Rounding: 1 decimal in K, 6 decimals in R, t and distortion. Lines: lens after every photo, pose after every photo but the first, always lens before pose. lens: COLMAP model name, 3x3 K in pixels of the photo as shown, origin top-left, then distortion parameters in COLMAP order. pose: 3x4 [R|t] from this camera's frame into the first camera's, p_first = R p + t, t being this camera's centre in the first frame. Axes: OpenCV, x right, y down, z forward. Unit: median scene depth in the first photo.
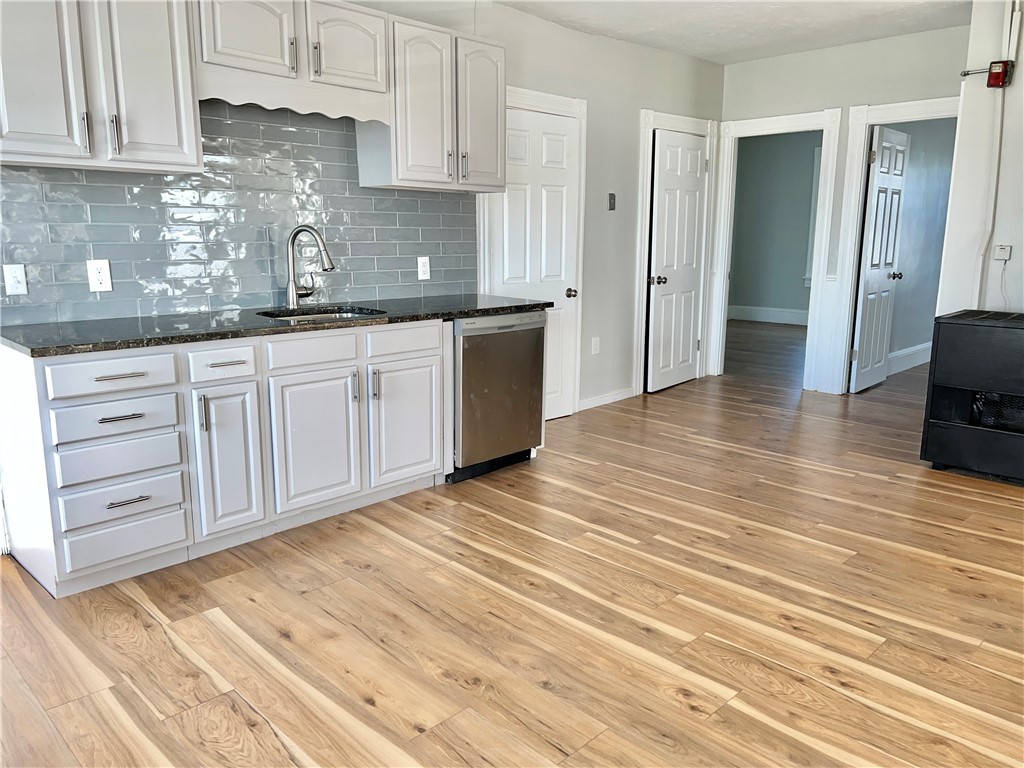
lens RADIAL K [[761.1, 0, 516.8], [0, 761.1, 389.6], [0, 0, 1]] dist [0.031212, -0.046283]
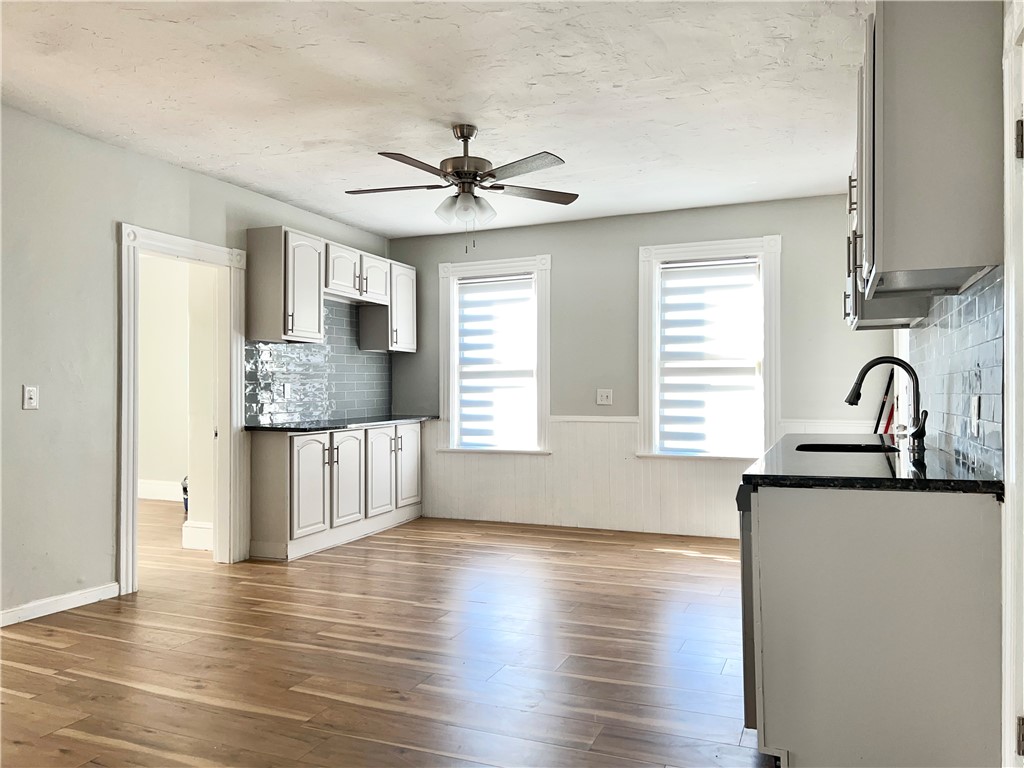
lens RADIAL K [[761.1, 0, 516.8], [0, 761.1, 389.6], [0, 0, 1]] dist [0.031212, -0.046283]
pose [[-0.922713, -0.004649, -0.385458, 0.525970], [-0.081797, 0.979518, 0.183993, -0.340181], [0.376708, 0.201302, -0.904195, 1.810223]]
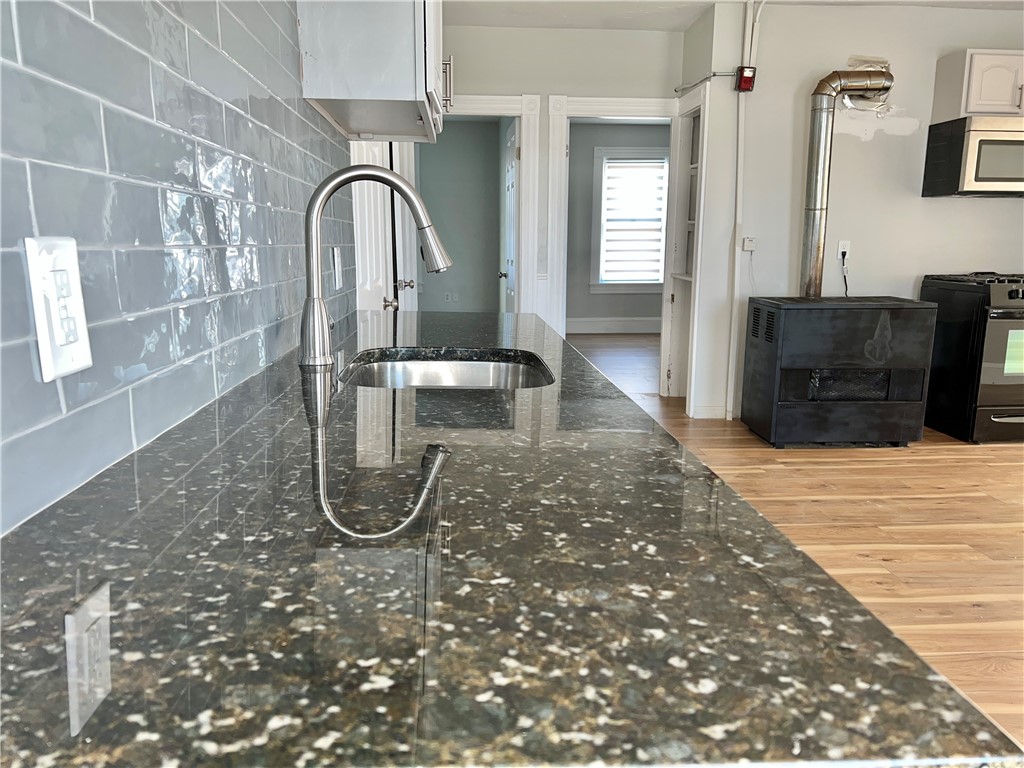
lens RADIAL K [[761.1, 0, 516.8], [0, 761.1, 389.6], [0, 0, 1]] dist [0.031212, -0.046283]
pose [[0.665060, -0.138746, 0.733788, -0.584769], [0.147416, 0.987646, 0.053136, -0.109723], [-0.732095, 0.072833, 0.677298, 0.708345]]
